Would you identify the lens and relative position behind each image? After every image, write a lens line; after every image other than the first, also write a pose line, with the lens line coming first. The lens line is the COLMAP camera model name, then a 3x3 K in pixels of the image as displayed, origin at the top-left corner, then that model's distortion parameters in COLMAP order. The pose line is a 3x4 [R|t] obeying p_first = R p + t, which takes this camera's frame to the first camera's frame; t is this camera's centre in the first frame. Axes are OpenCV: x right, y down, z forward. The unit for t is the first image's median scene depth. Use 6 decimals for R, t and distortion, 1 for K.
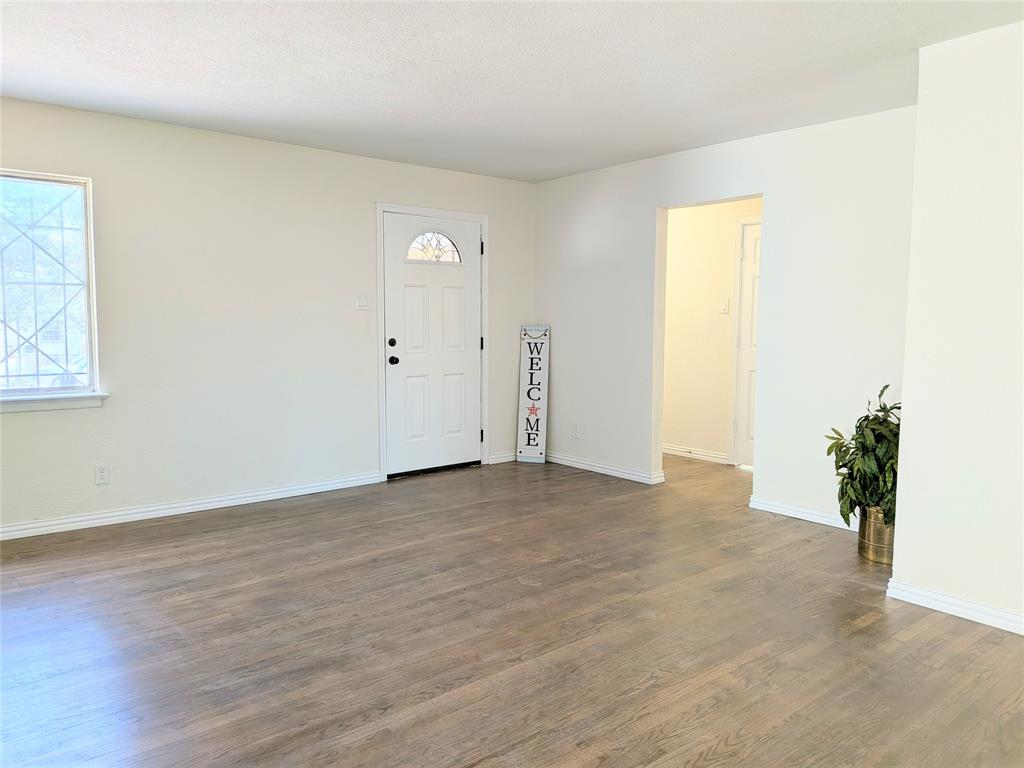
lens RADIAL K [[731.5, 0, 515.5], [0, 731.5, 380.5], [0, 0, 1]] dist [0.060419, -0.003848]
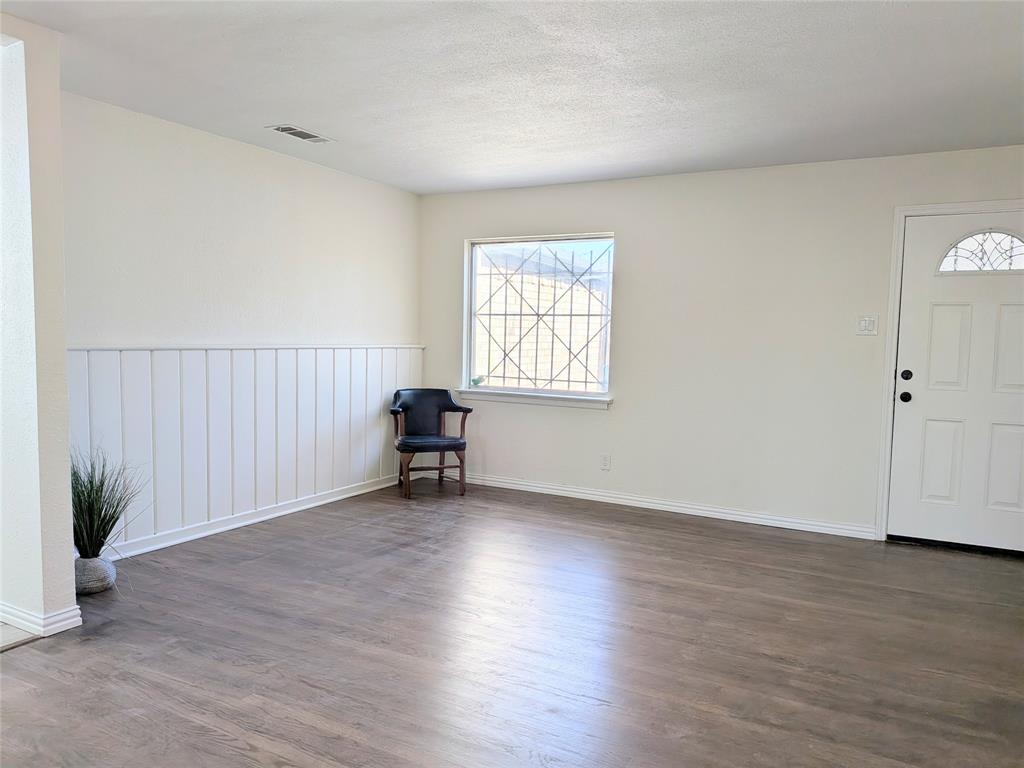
lens RADIAL K [[736.1, 0, 520.7], [0, 736.1, 392.1], [0, 0, 1]] dist [0.064759, -0.082239]
pose [[0.369412, 0.073657, -0.926342, 0.563556], [-0.096689, 0.994490, 0.040518, -0.031902], [0.924222, 0.074599, 0.374499, 0.374445]]
